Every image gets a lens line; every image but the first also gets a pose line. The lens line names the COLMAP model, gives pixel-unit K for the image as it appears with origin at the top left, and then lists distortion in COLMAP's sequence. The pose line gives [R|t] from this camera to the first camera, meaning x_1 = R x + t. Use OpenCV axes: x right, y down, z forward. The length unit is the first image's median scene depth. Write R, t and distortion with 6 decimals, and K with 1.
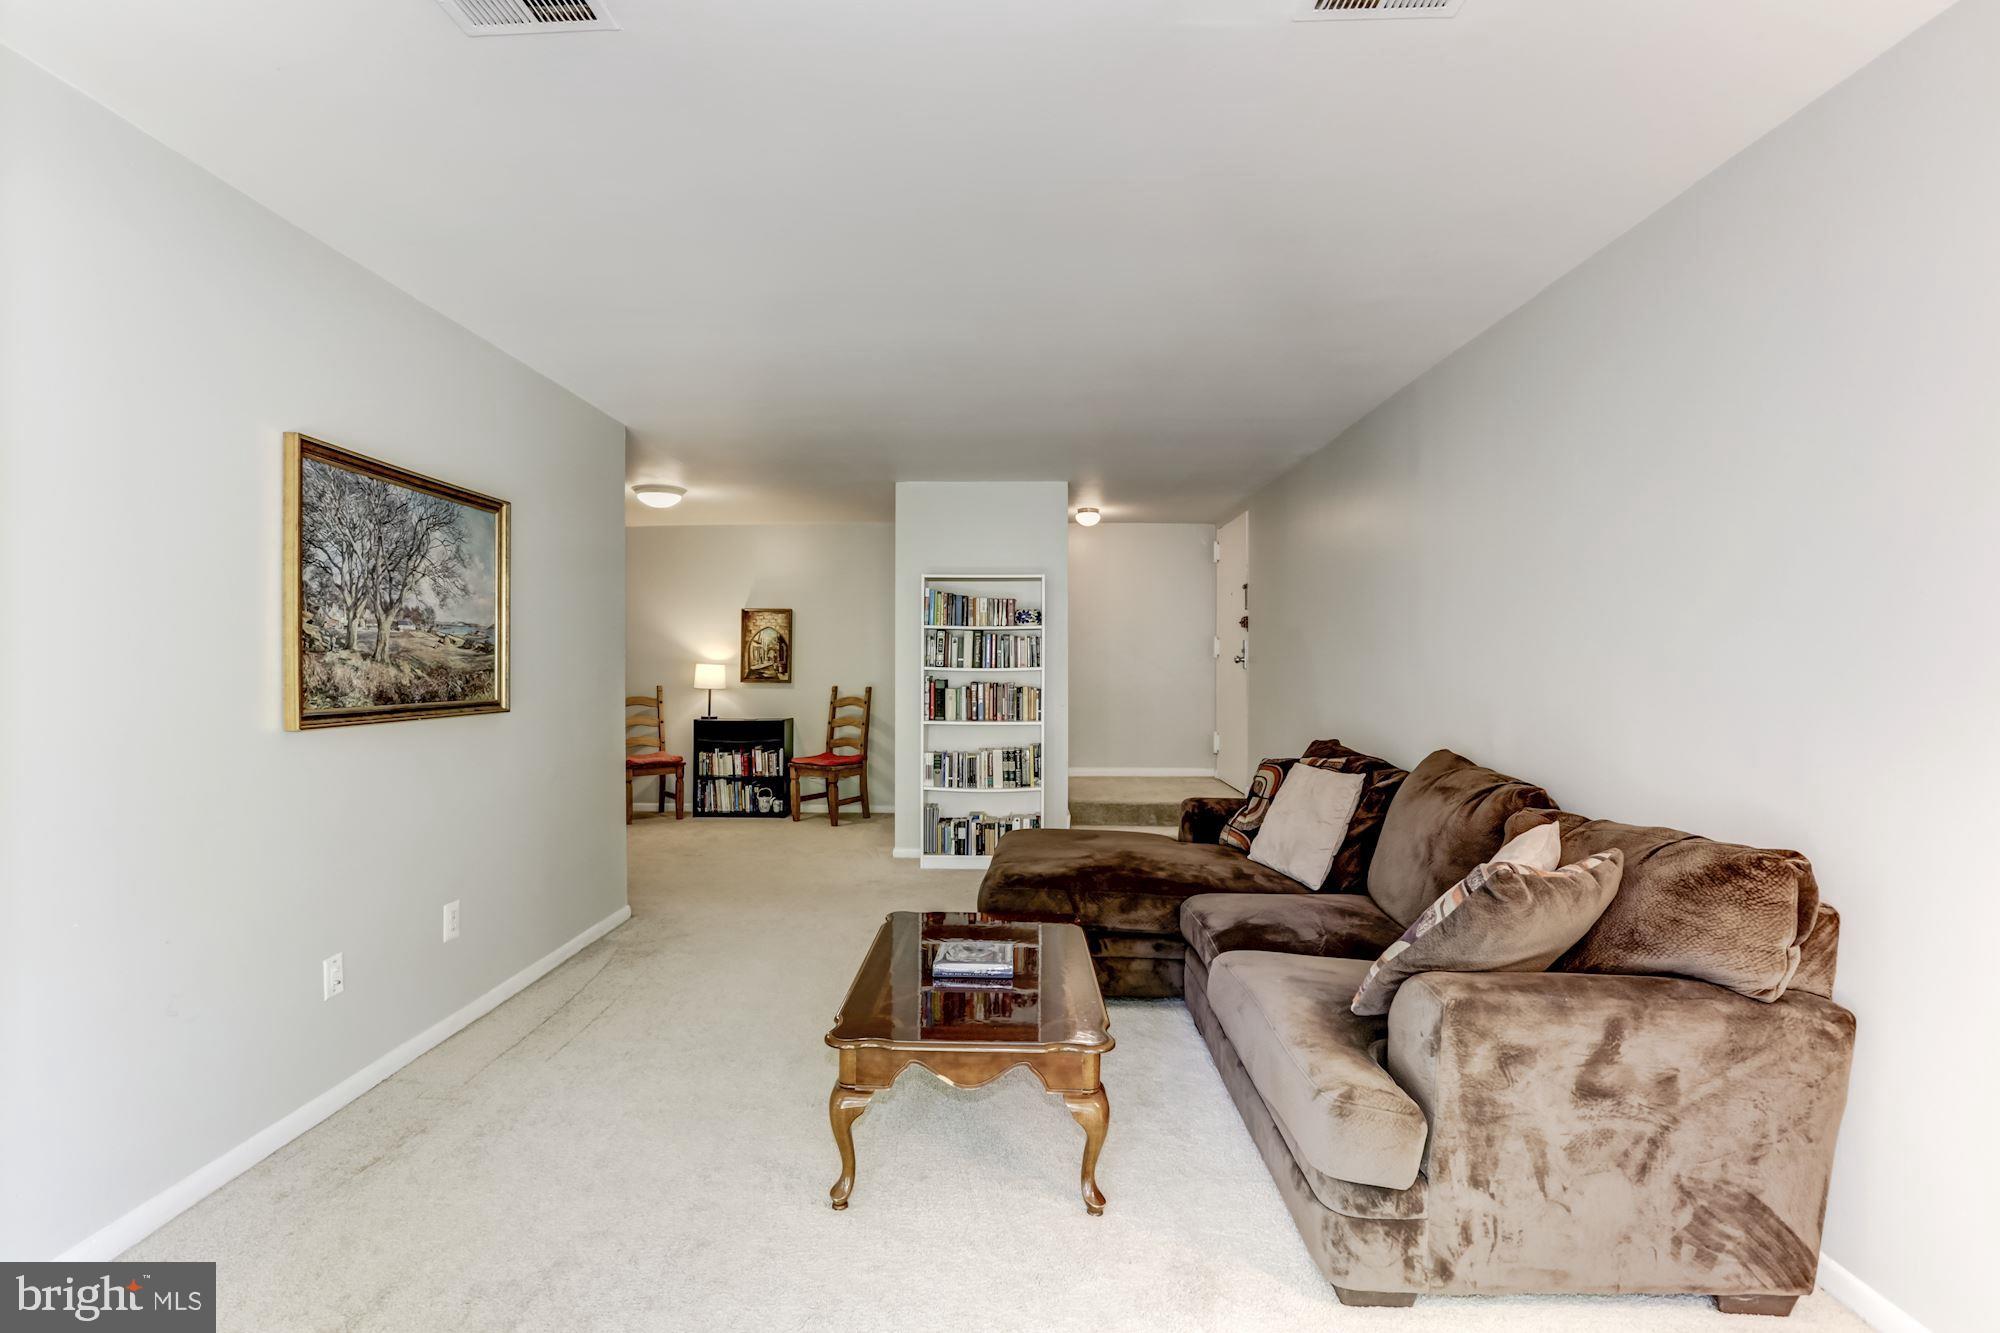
lens RADIAL K [[902.2, 0, 1000.0], [0, 902.2, 666.5], [0, 0, 1]] dist [-0.021425, 0.000317]
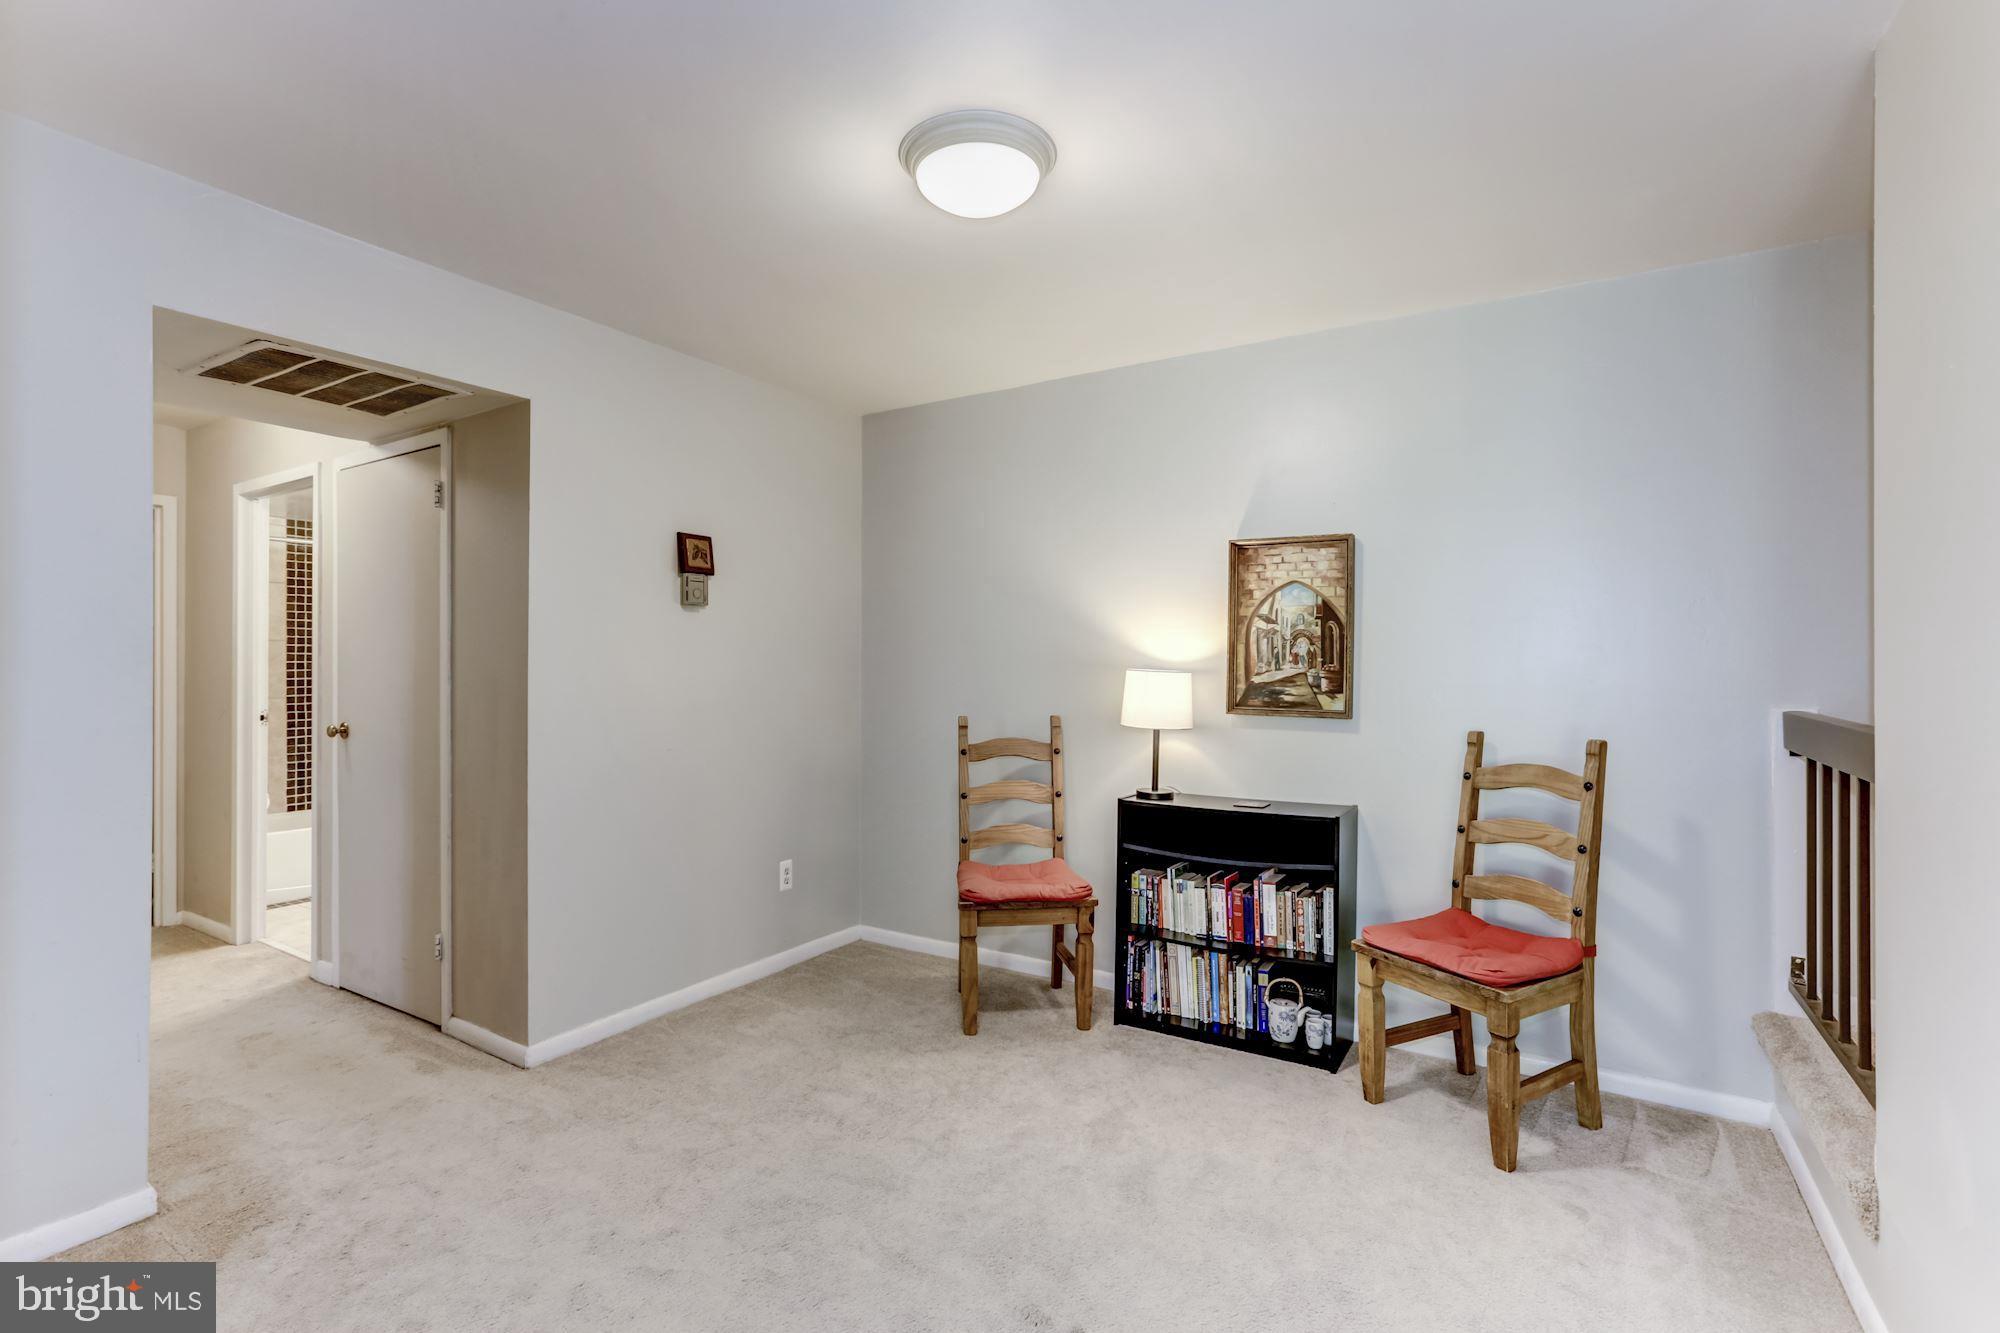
lens RADIAL K [[902.2, 0, 1000.0], [0, 902.2, 666.5], [0, 0, 1]] dist [-0.021425, 0.000317]
pose [[0.859689, 0.004219, -0.510800, -0.165703], [-0.005573, 0.999984, -0.001121, -0.003750], [0.510787, 0.003811, 0.859699, 0.589141]]
